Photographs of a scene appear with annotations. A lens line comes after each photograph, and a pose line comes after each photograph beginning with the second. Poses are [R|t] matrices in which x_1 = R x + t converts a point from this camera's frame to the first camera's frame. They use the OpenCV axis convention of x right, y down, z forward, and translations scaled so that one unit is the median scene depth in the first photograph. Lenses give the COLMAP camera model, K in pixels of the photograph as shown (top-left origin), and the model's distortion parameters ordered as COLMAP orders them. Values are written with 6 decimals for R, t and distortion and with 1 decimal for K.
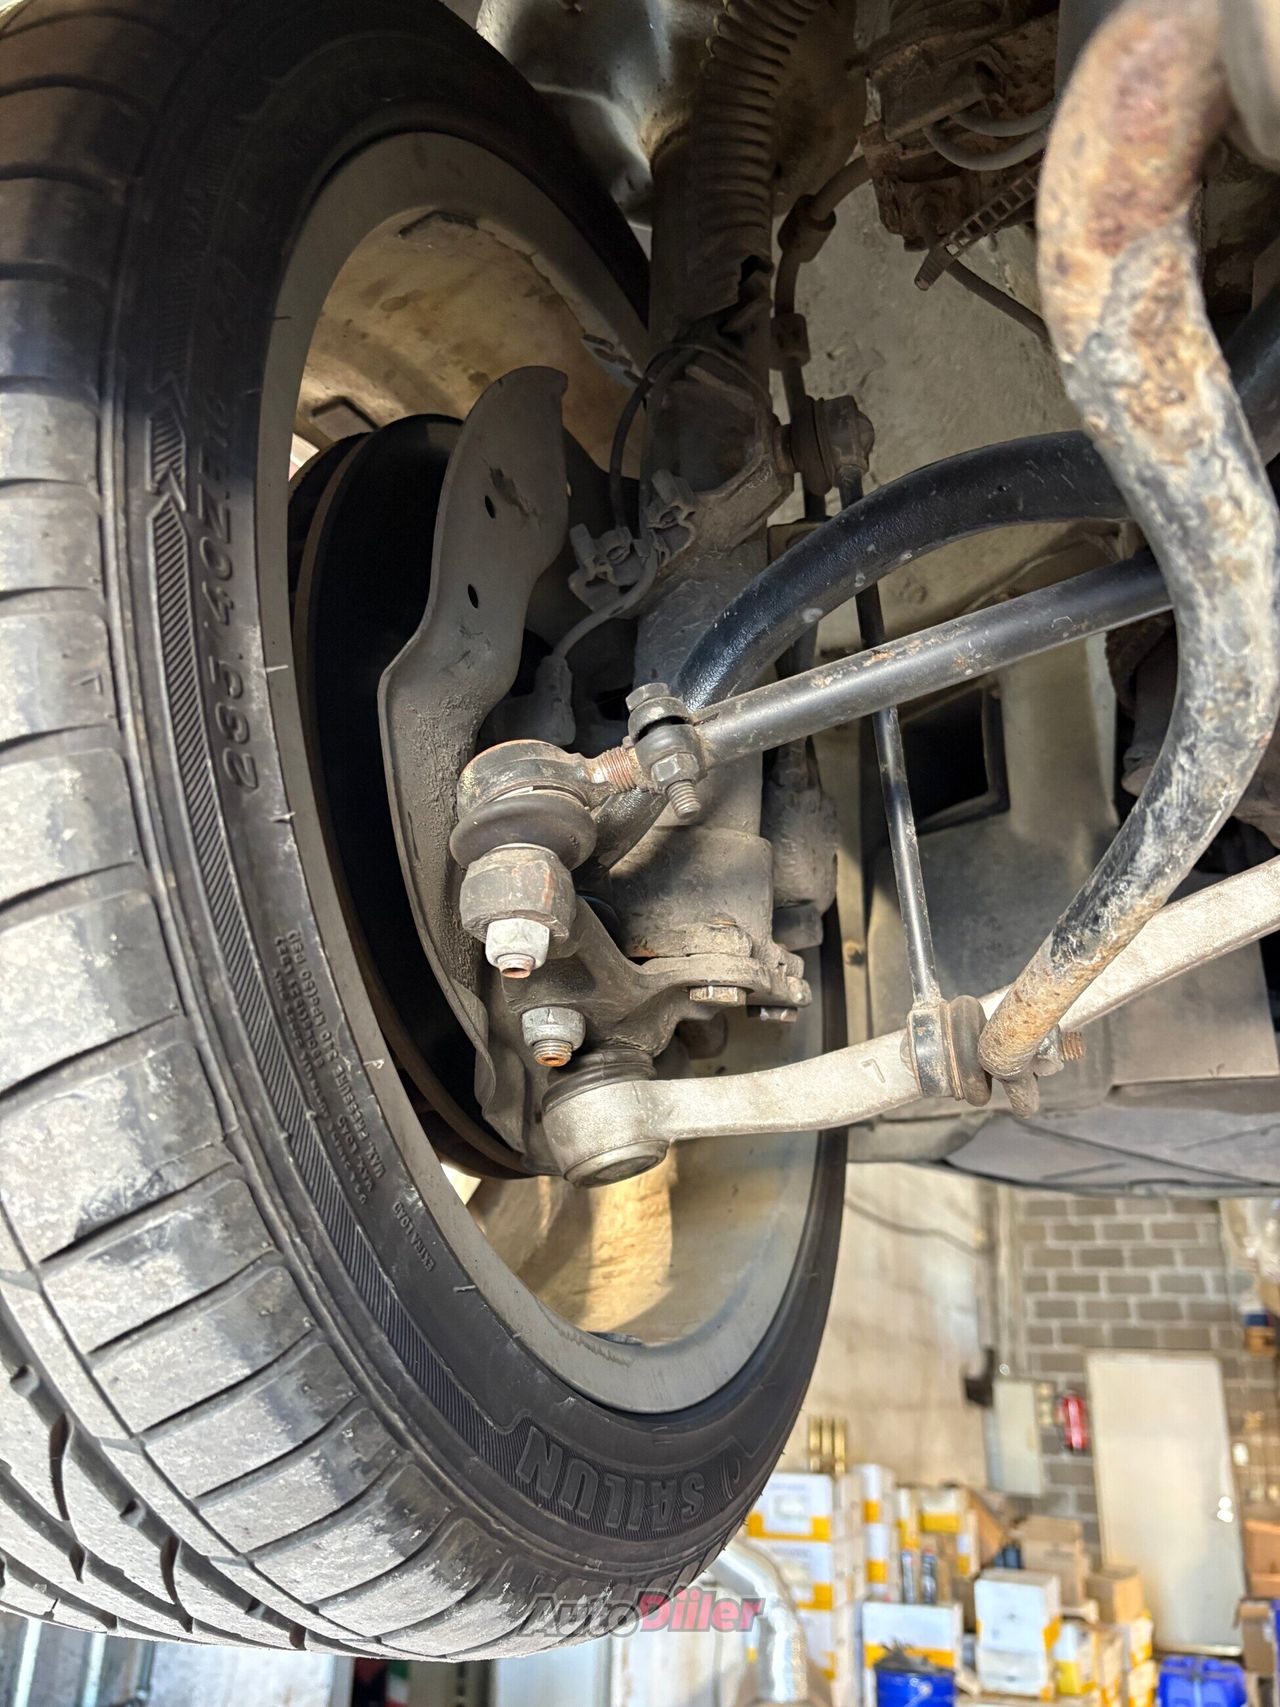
lens RADIAL K [[1273.1, 0, 640.0], [0, 1273.1, 853.5], [0, 0, 1]] dist [0.019140, -0.003571]
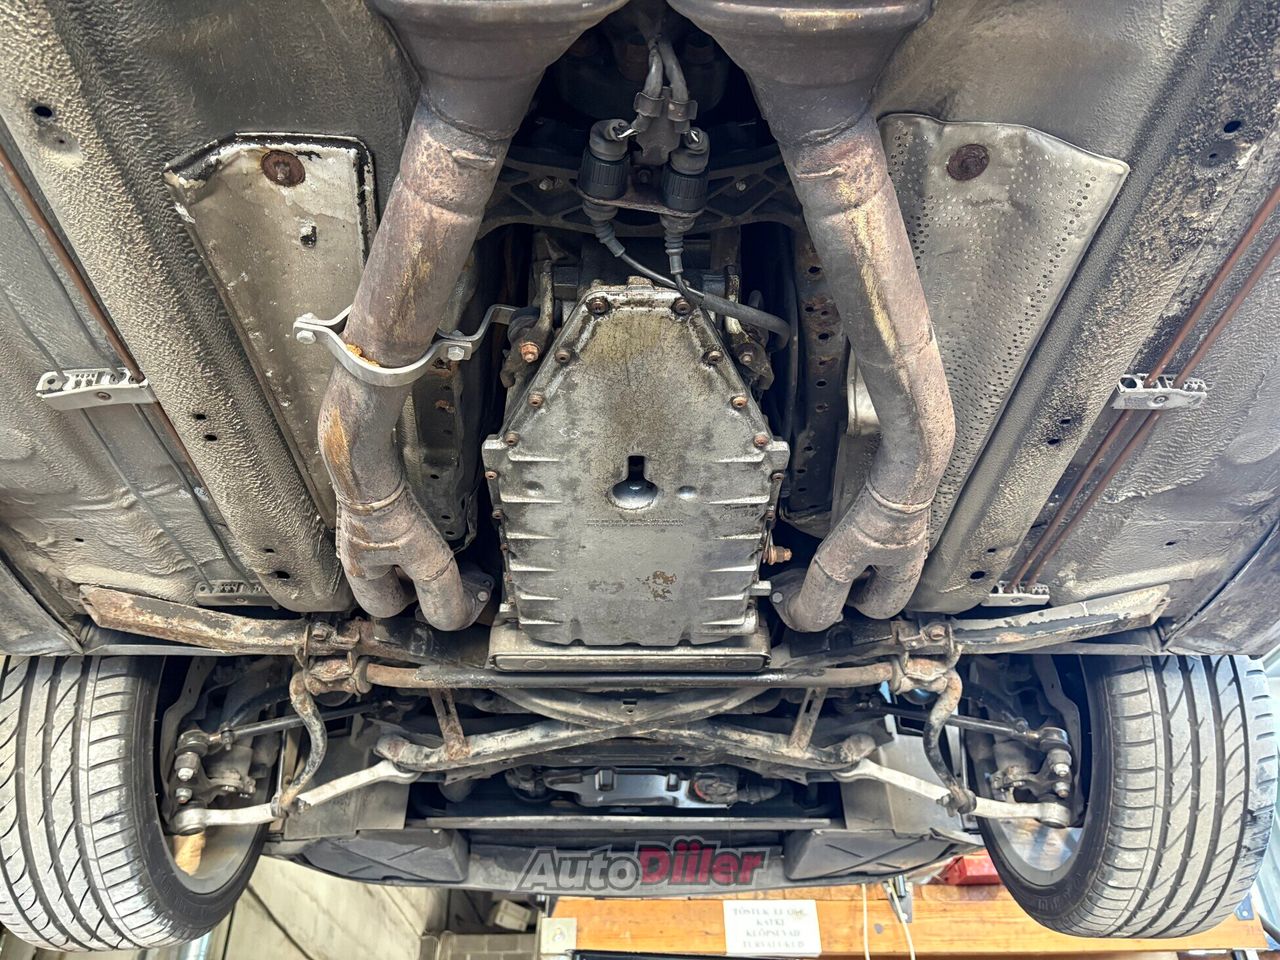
lens RADIAL K [[954.6, 0, 640.0], [0, 954.6, 480.0], [0, 0, 1]] dist [0.019140, -0.003571]
pose [[0.908610, 0.207116, 0.362672, -0.064458], [-0.120217, 0.961320, -0.247812, -0.248774], [-0.399970, 0.181565, 0.898364, -2.601842]]
